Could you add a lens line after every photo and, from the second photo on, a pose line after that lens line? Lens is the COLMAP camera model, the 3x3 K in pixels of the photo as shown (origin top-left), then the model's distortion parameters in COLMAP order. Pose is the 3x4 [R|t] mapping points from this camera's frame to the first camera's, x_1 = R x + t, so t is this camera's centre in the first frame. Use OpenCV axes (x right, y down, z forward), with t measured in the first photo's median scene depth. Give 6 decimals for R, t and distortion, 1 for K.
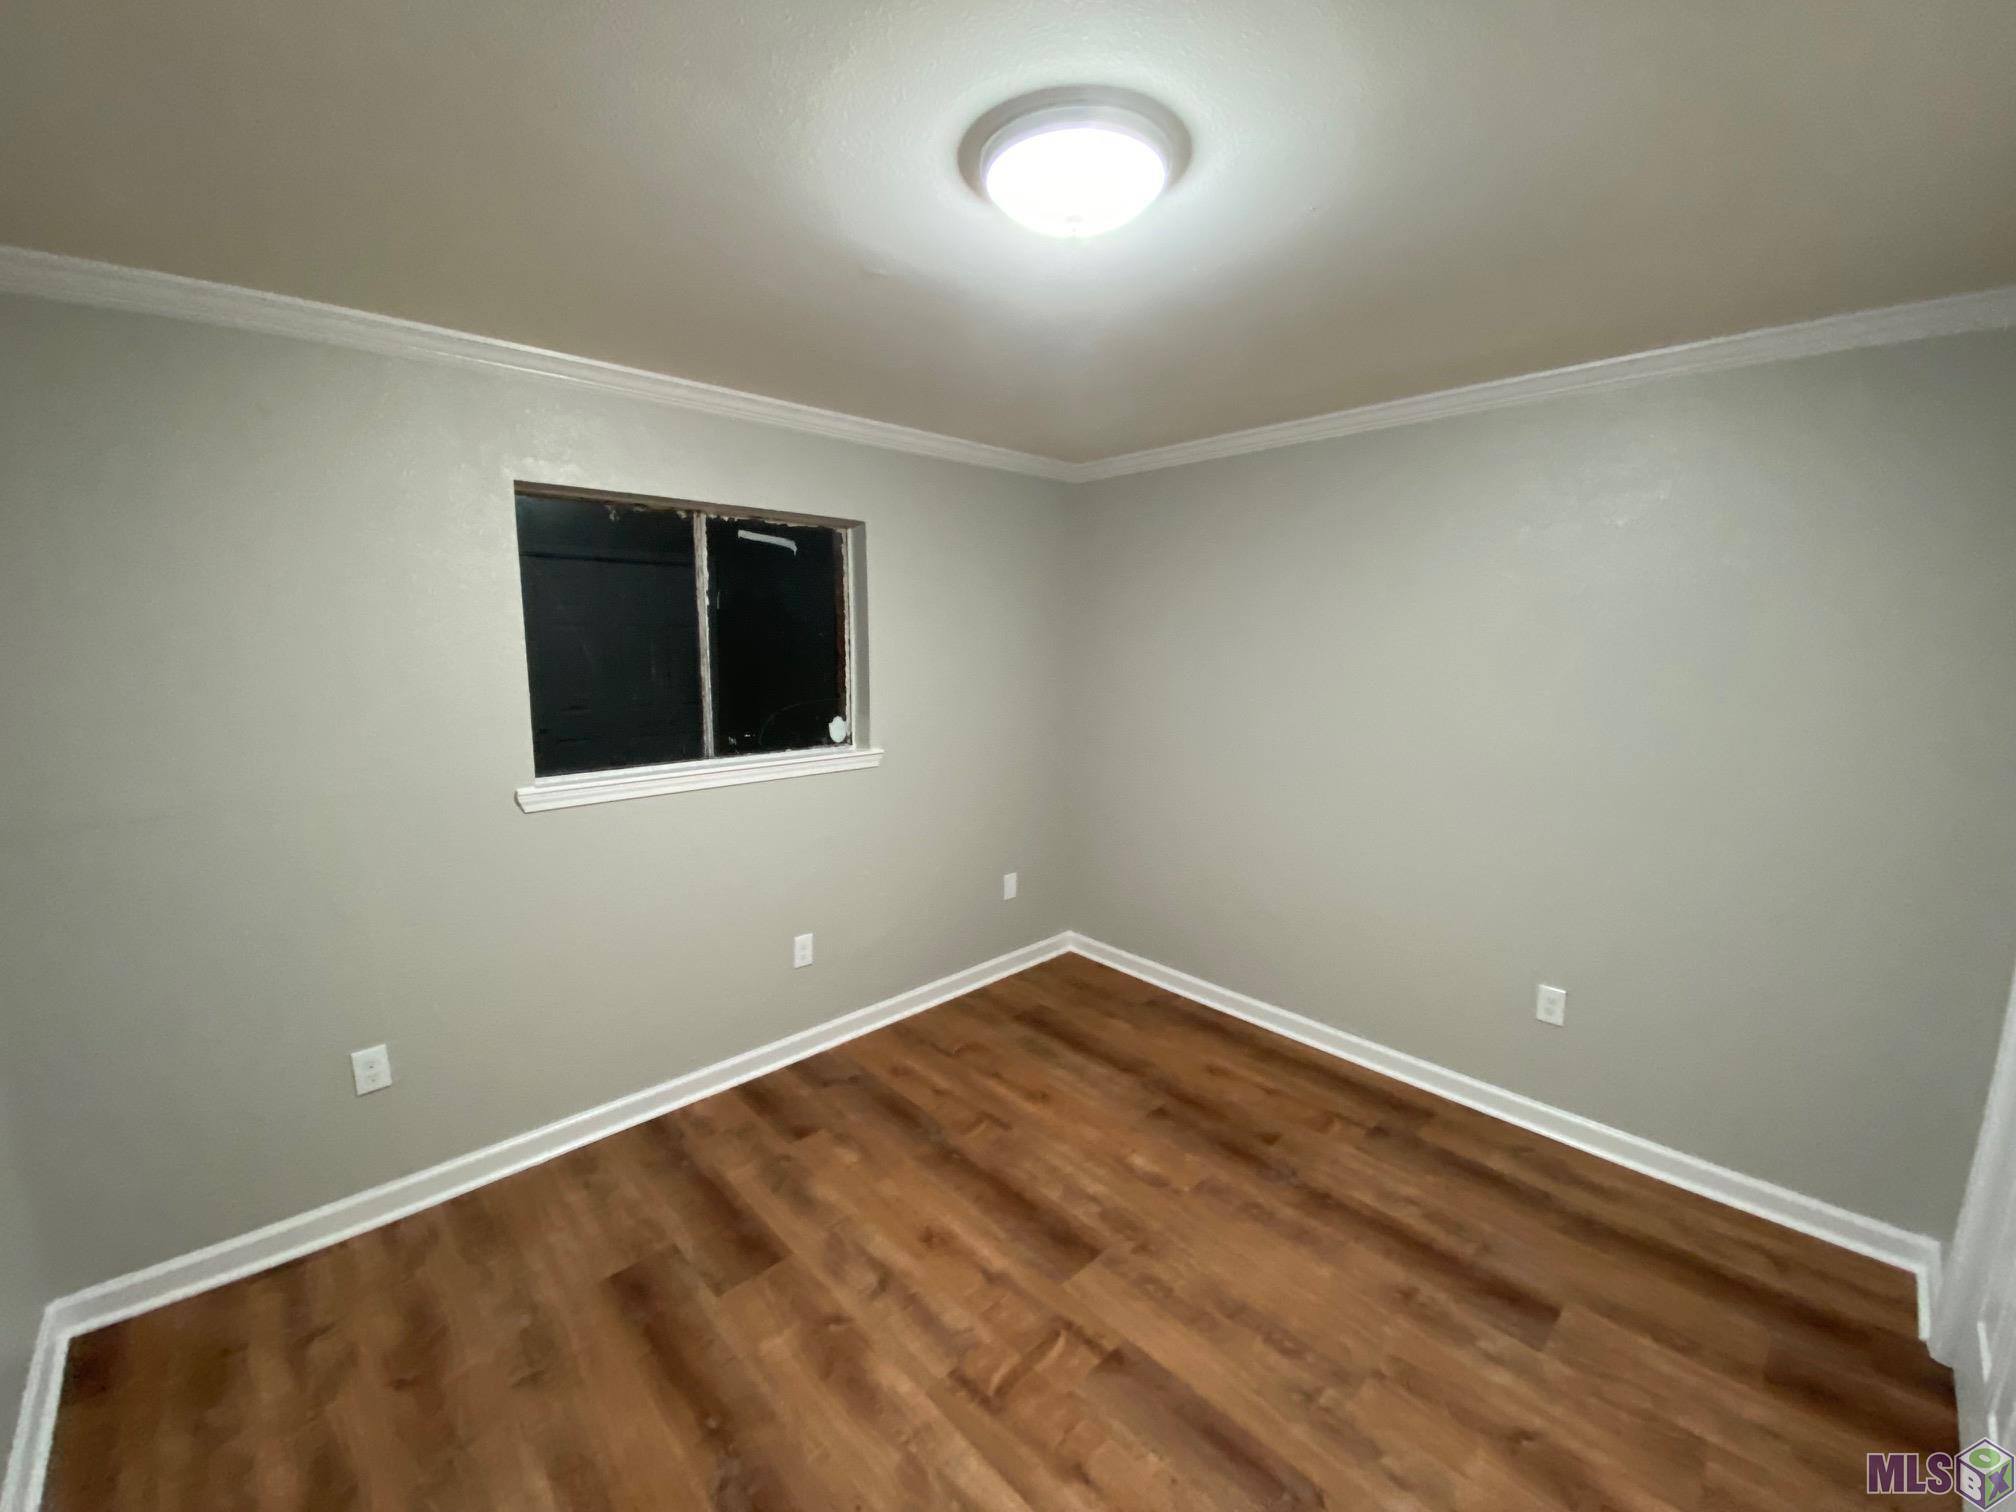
lens RADIAL K [[810.1, 0, 1004.2], [0, 810.1, 754.5], [0, 0, 1]] dist [0.008267, -0.015417]
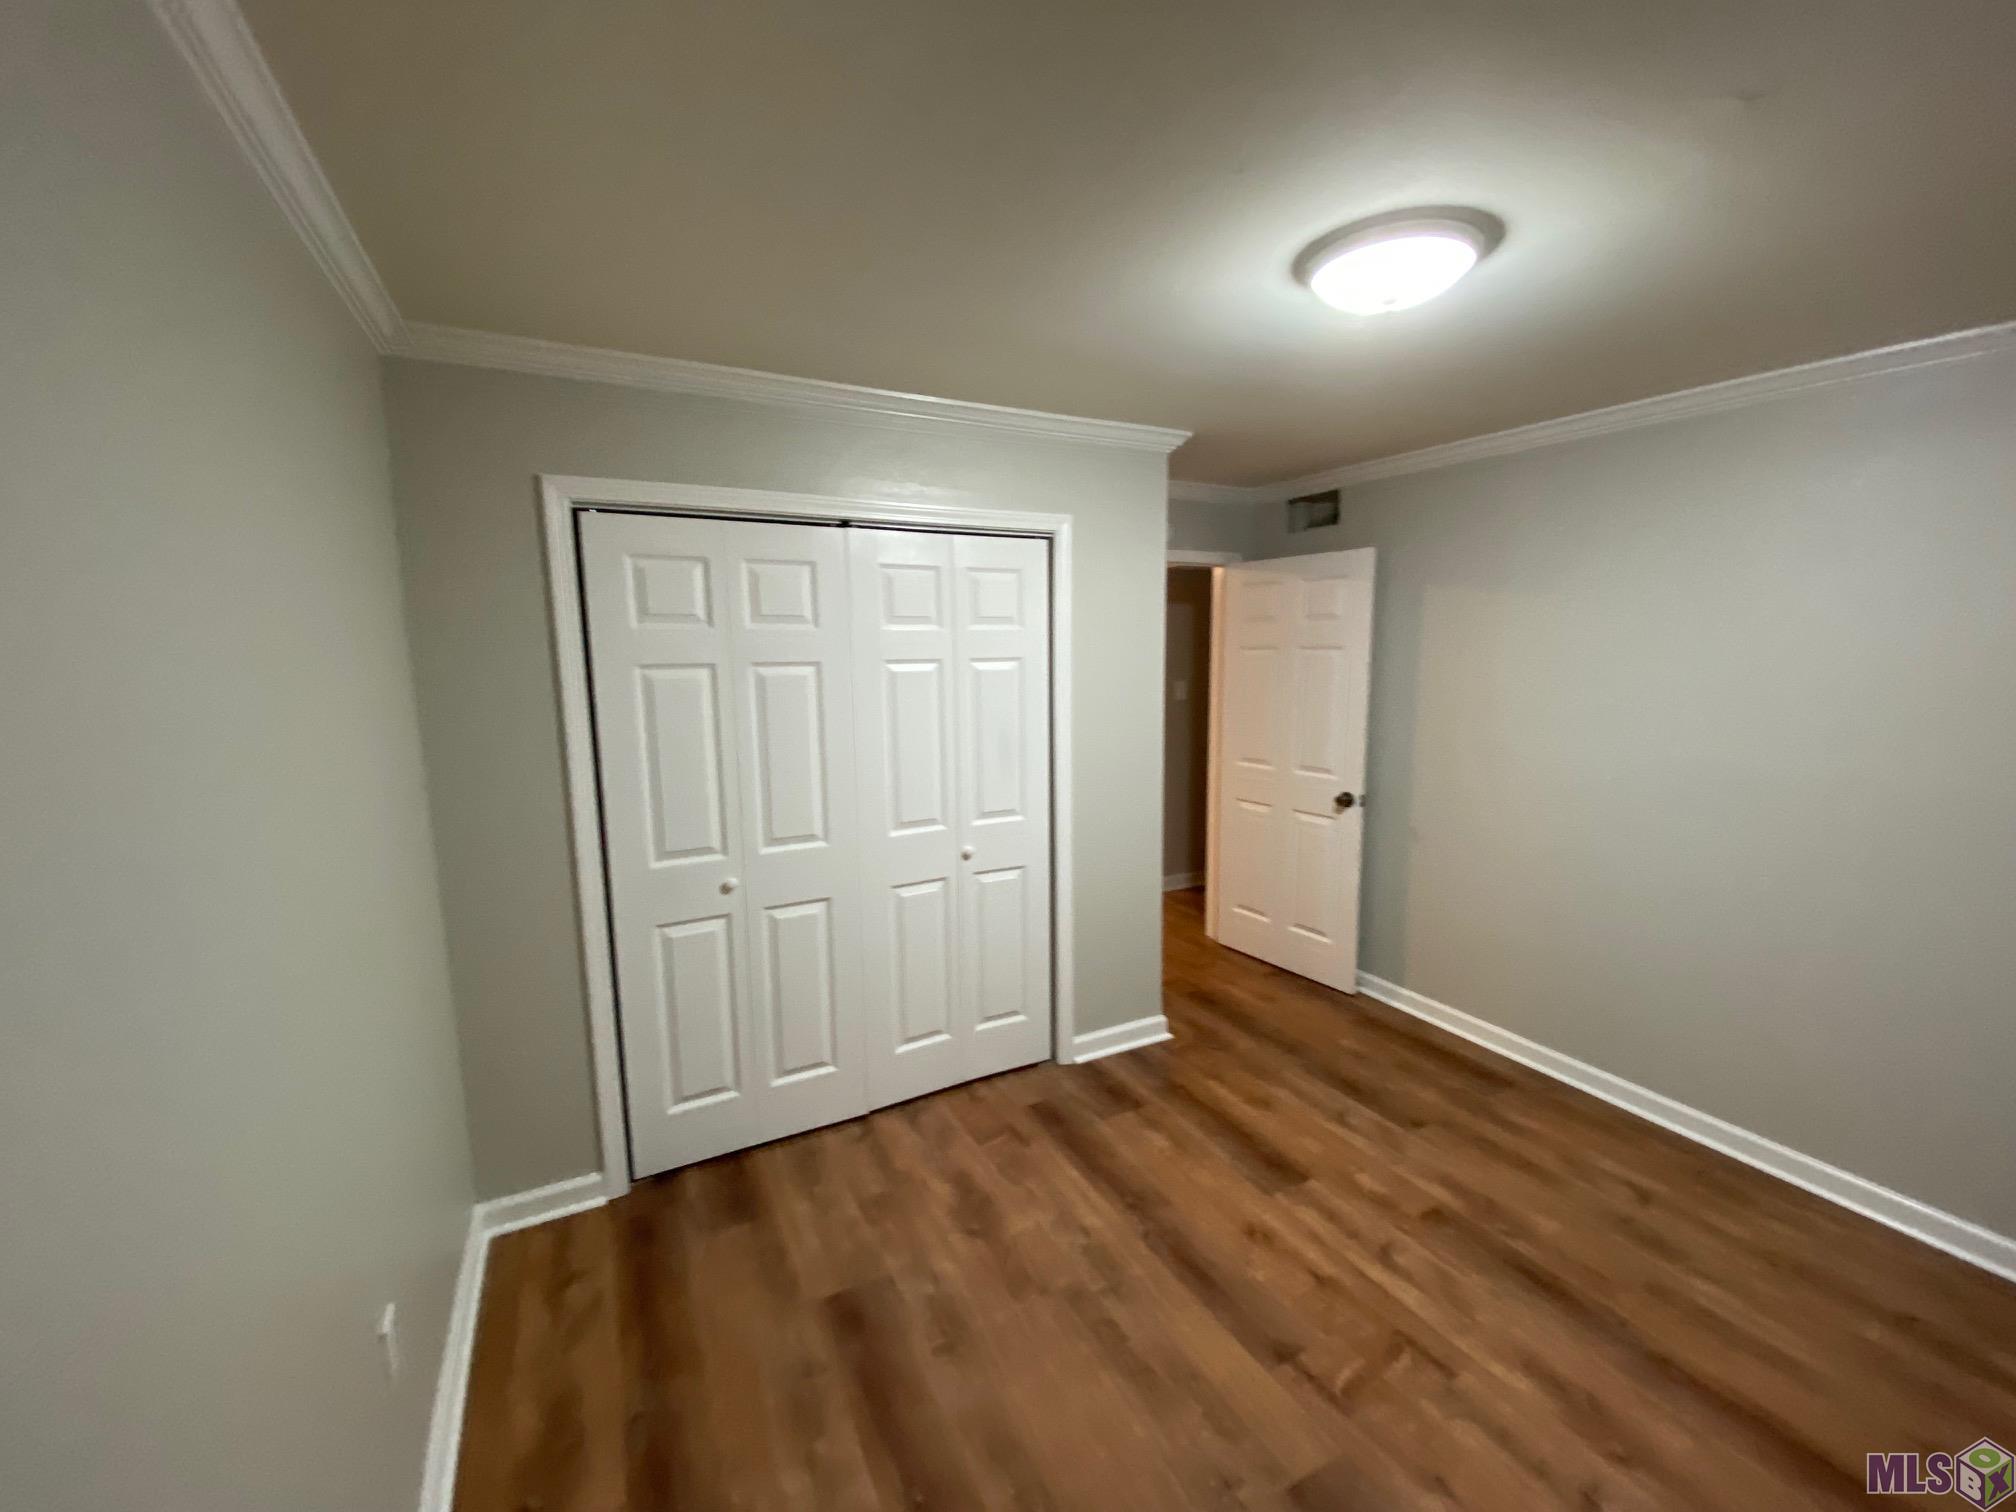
lens RADIAL K [[810.1, 0, 1004.2], [0, 810.1, 754.5], [0, 0, 1]] dist [0.008267, -0.015417]
pose [[-0.962289, -0.033540, 0.269955, 0.220545], [0.044018, 0.960094, 0.276193, -0.273248], [-0.268445, 0.277660, -0.922411, 1.787678]]
